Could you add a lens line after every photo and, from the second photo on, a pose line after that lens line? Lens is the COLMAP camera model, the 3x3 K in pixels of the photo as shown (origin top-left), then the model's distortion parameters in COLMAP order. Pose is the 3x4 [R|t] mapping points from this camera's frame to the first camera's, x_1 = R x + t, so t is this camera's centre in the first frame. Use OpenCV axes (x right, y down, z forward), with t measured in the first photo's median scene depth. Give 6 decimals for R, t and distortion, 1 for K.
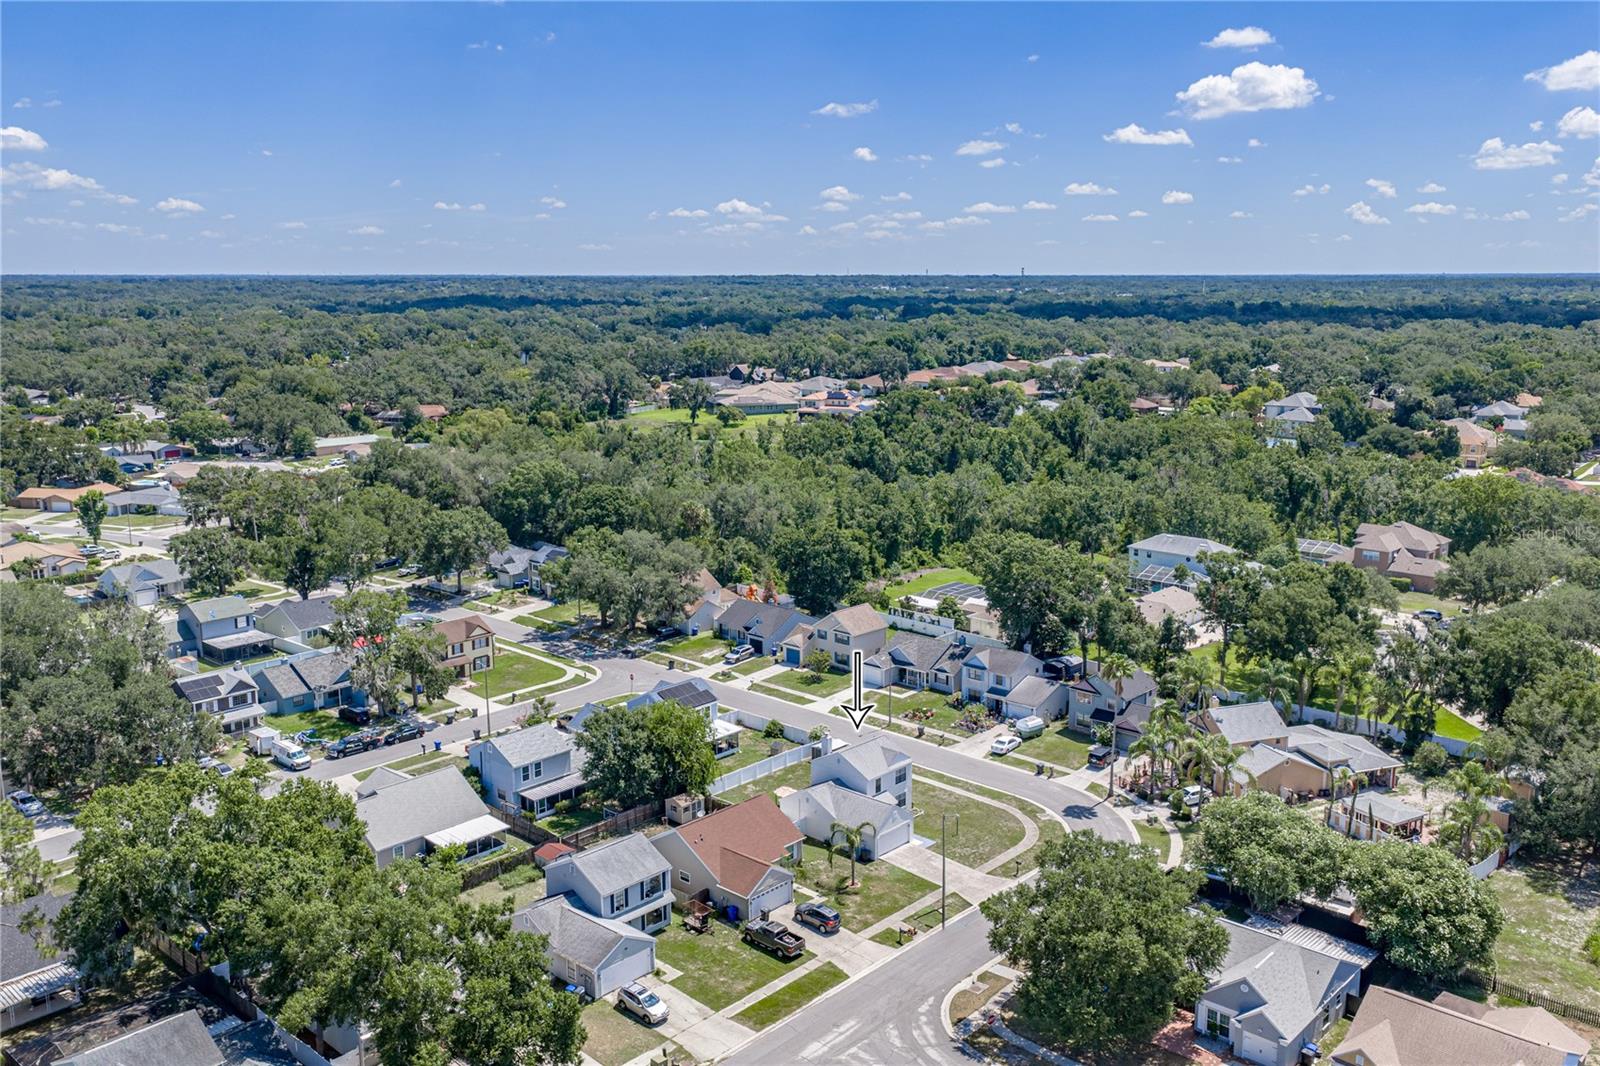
lens RADIAL K [[1345.6, 0, 798.8], [0, 1345.6, 539.3], [0, 0, 1]] dist [0.028229, -0.002789]
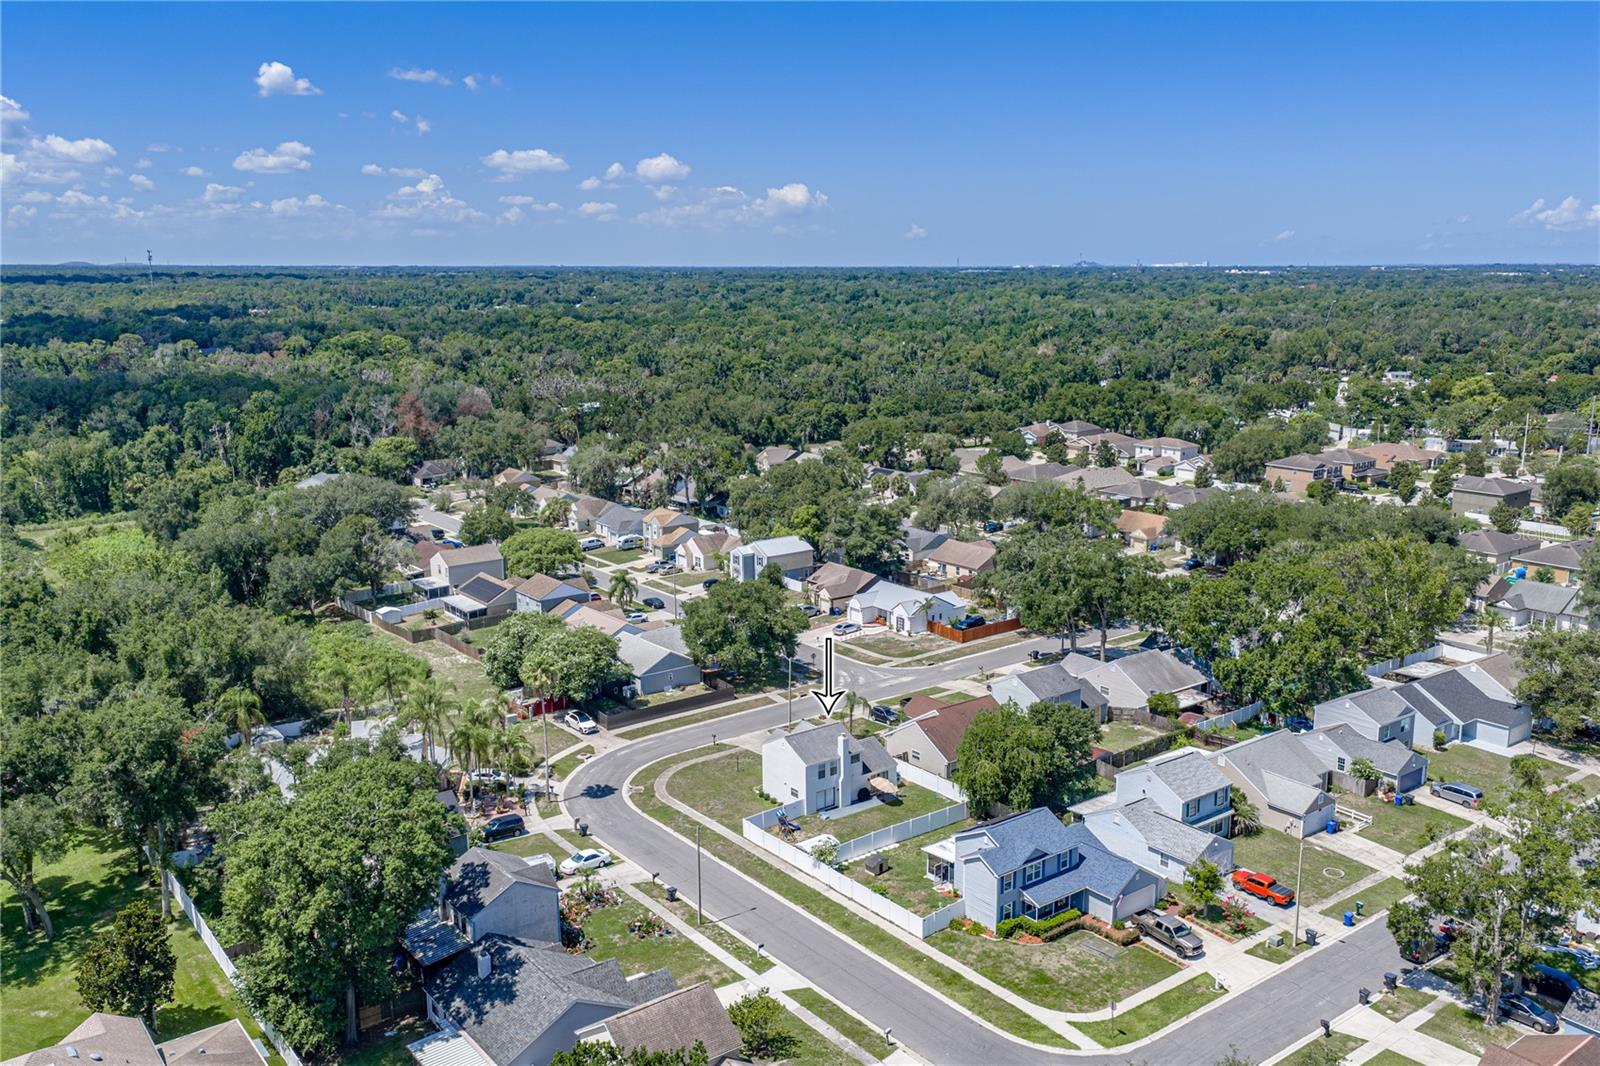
lens RADIAL K [[1325.4, 0, 797.4], [0, 1325.4, 539.1], [0, 0, 1]] dist [0.033666, -0.008256]
pose [[-0.982999, -0.035789, 0.180088, -0.088501], [0.037415, 0.921196, 0.387297, -0.279747], [-0.179757, 0.387450, -0.904196, 1.422846]]
